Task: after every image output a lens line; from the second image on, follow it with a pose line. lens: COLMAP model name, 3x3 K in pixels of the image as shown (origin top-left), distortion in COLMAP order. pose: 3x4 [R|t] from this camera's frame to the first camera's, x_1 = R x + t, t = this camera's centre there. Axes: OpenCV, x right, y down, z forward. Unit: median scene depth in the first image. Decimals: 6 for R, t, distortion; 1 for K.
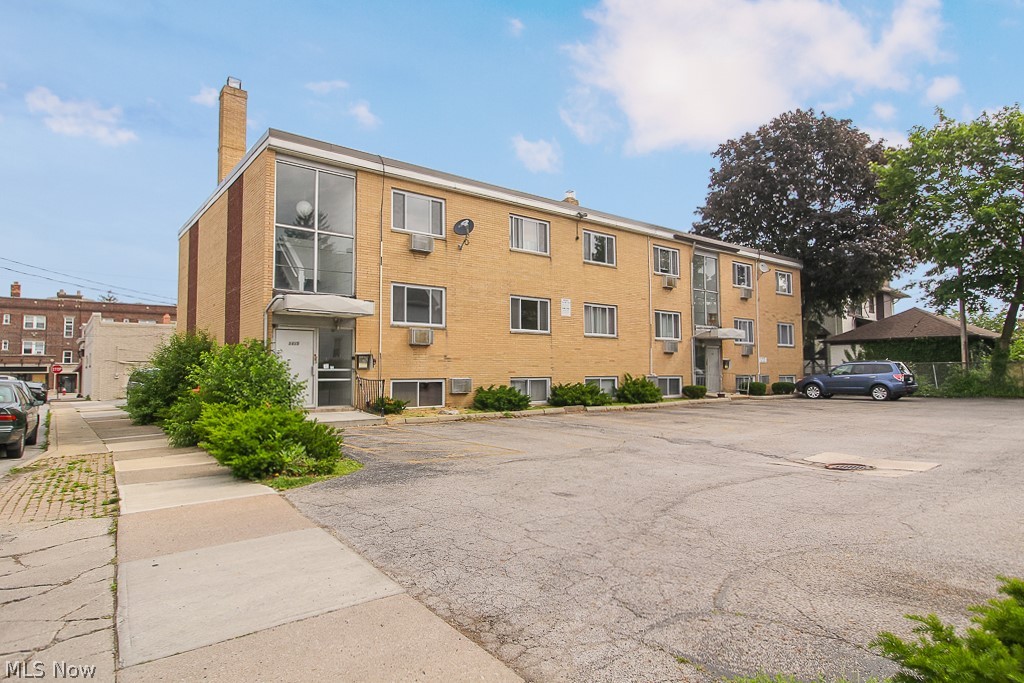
lens RADIAL K [[578.0, 0, 510.4], [0, 578.0, 346.6], [0, 0, 1]] dist [0.025004, -0.000211]
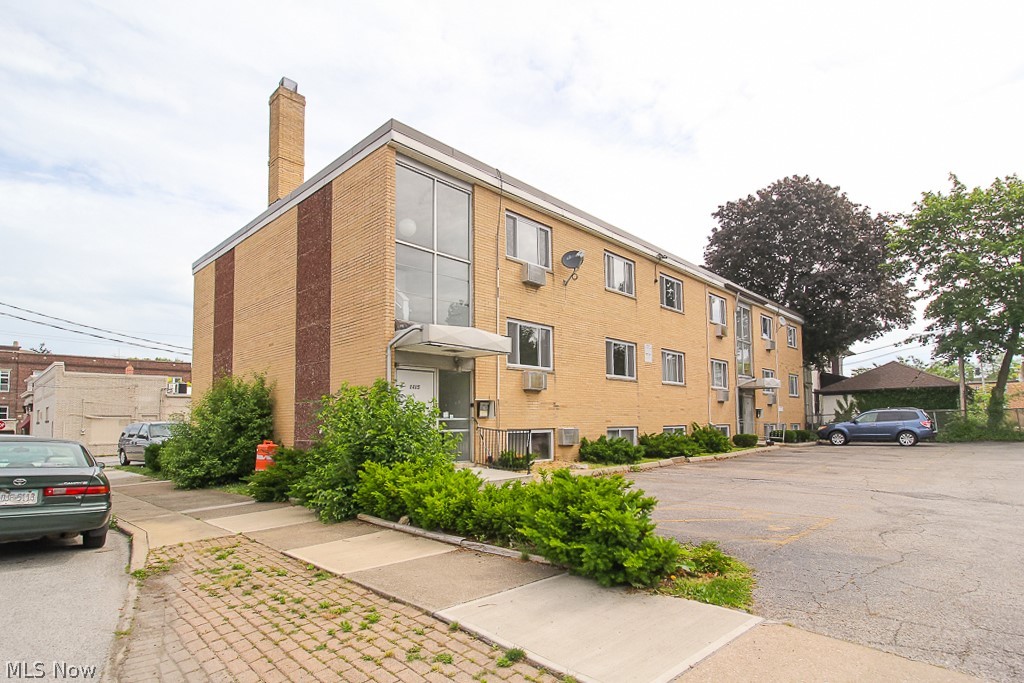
lens RADIAL K [[526.8, 0, 513.8], [0, 526.8, 402.8], [0, 0, 1]] dist [0.012039, -0.001248]
pose [[0.989634, -0.003773, 0.143560, -0.254453], [0.003727, 0.999993, 0.000590, 0.012736], [-0.143561, -0.000049, 0.989641, 0.180552]]
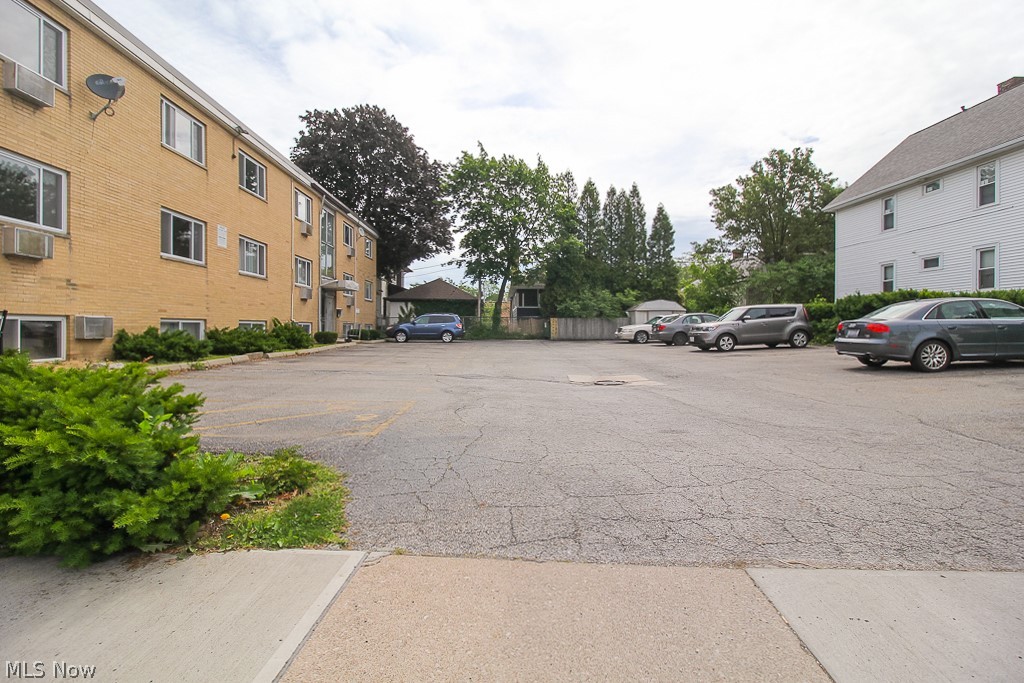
lens RADIAL K [[471.5, 0, 509.8], [0, 471.5, 334.8], [0, 0, 1]] dist [0.019081, -0.013116]
pose [[0.596918, -0.003998, 0.802292, -0.211632], [-0.043904, 0.998326, 0.037640, 0.030673], [-0.801100, -0.057692, 0.595744, 0.259078]]
